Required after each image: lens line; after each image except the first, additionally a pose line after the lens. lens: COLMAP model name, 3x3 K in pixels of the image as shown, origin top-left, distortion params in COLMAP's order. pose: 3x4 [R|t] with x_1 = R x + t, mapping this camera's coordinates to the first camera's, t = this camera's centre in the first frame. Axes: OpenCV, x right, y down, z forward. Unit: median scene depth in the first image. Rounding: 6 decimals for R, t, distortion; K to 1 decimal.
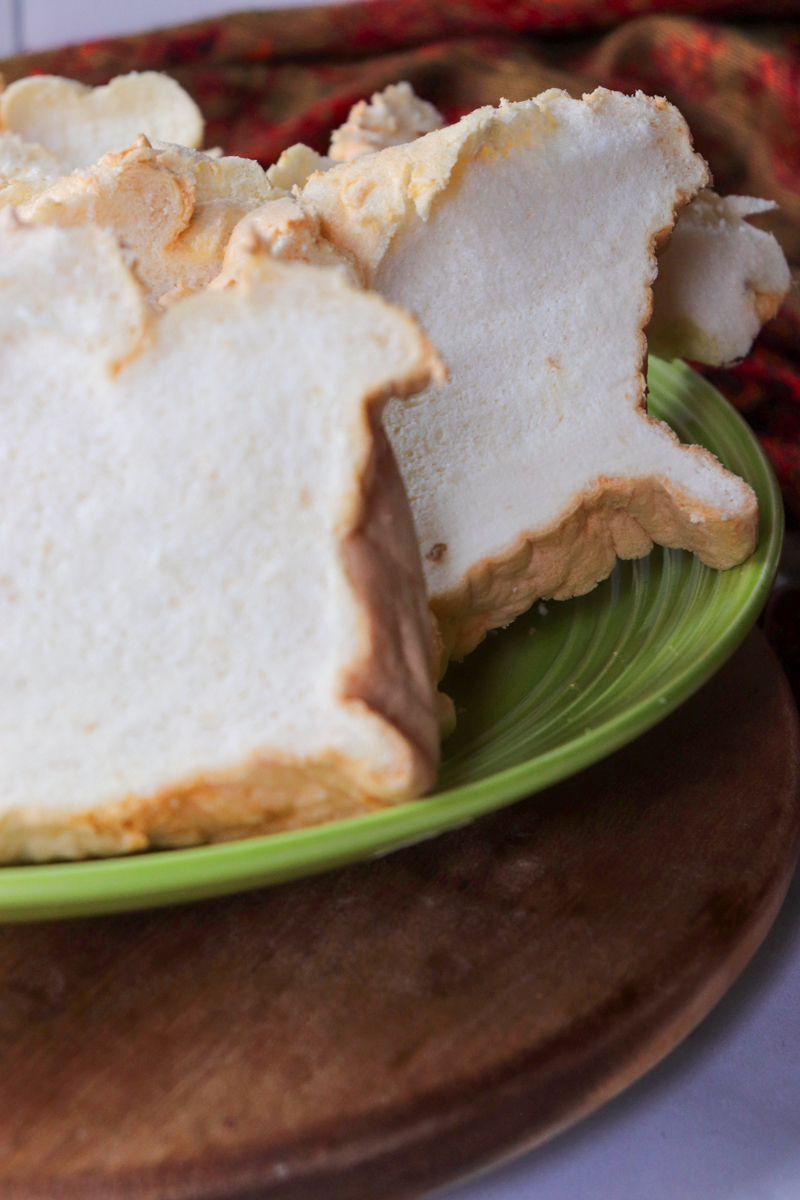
lens RADIAL K [[2839.0, 0, 400.0], [0, 2839.0, 600.0], [0, 0, 1]] dist [0.274372, 0.430781]
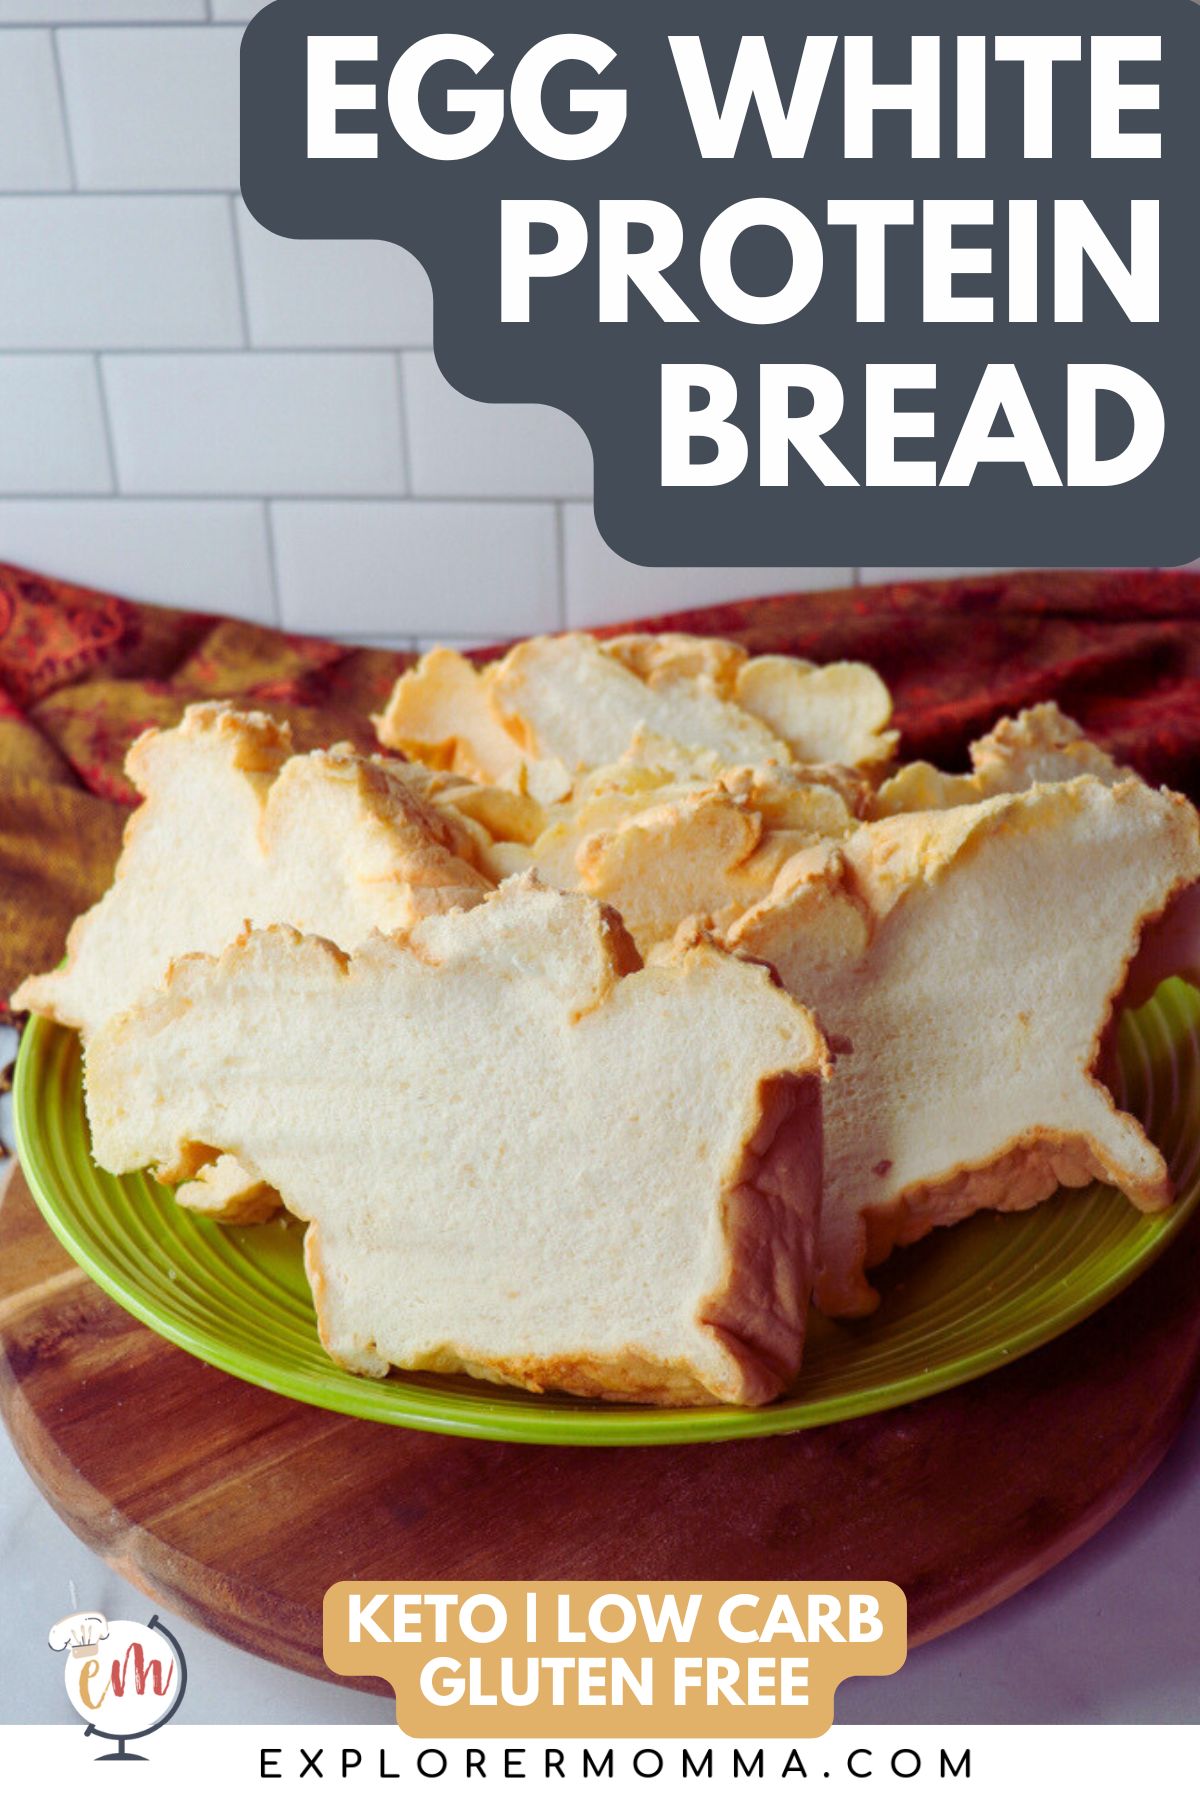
lens RADIAL K [[2091.2, 0, 663.9], [0, 2091.2, 988.8], [0, 0, 1]] dist [-0.157202, 0.043170]
pose [[0.924802, 0.180912, -0.334681, 0.204097], [-0.145499, 0.981012, 0.128239, -0.186030], [0.351526, -0.069900, 0.933565, 0.147706]]
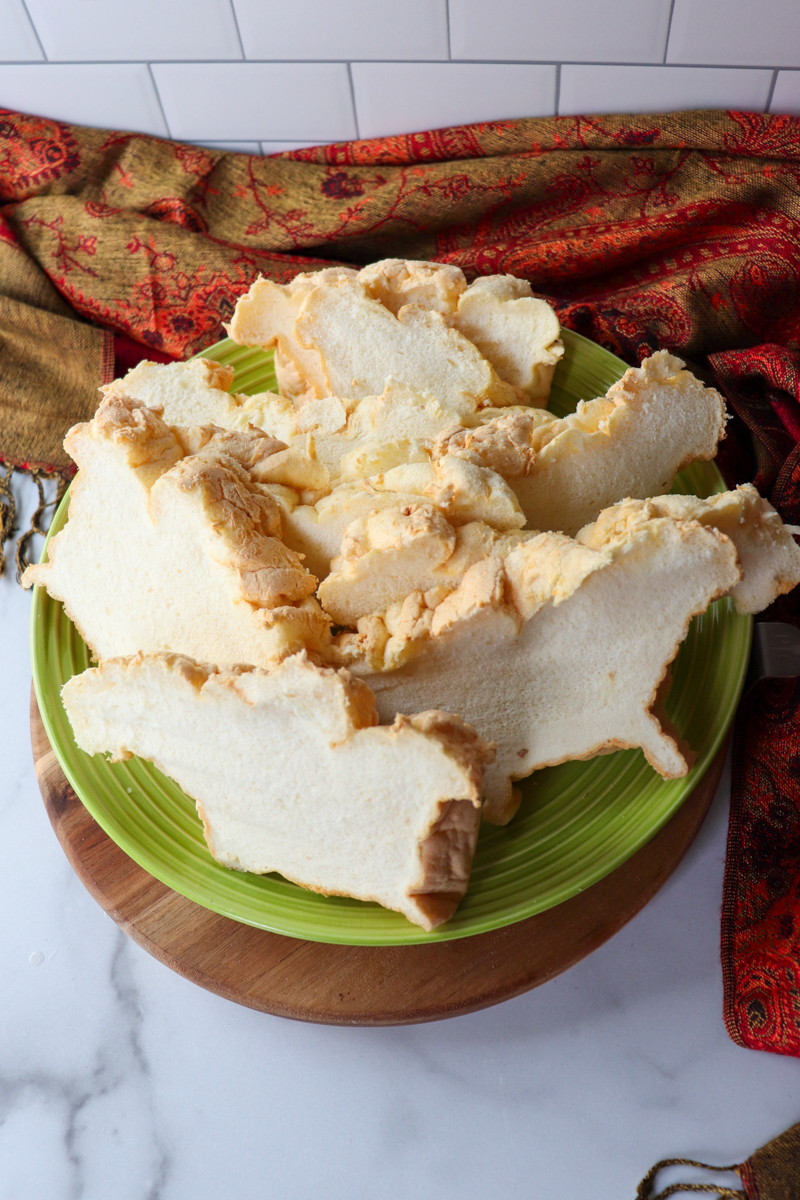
lens RADIAL K [[1187.5, 0, 374.4], [0, 1187.5, 605.3], [0, 0, 1]] dist [-0.147318, 0.084655]
pose [[0.900264, 0.328810, -0.285323, 0.123449], [-0.090437, 0.782349, 0.616240, -0.608265], [0.425848, -0.528975, 0.734057, 0.370271]]
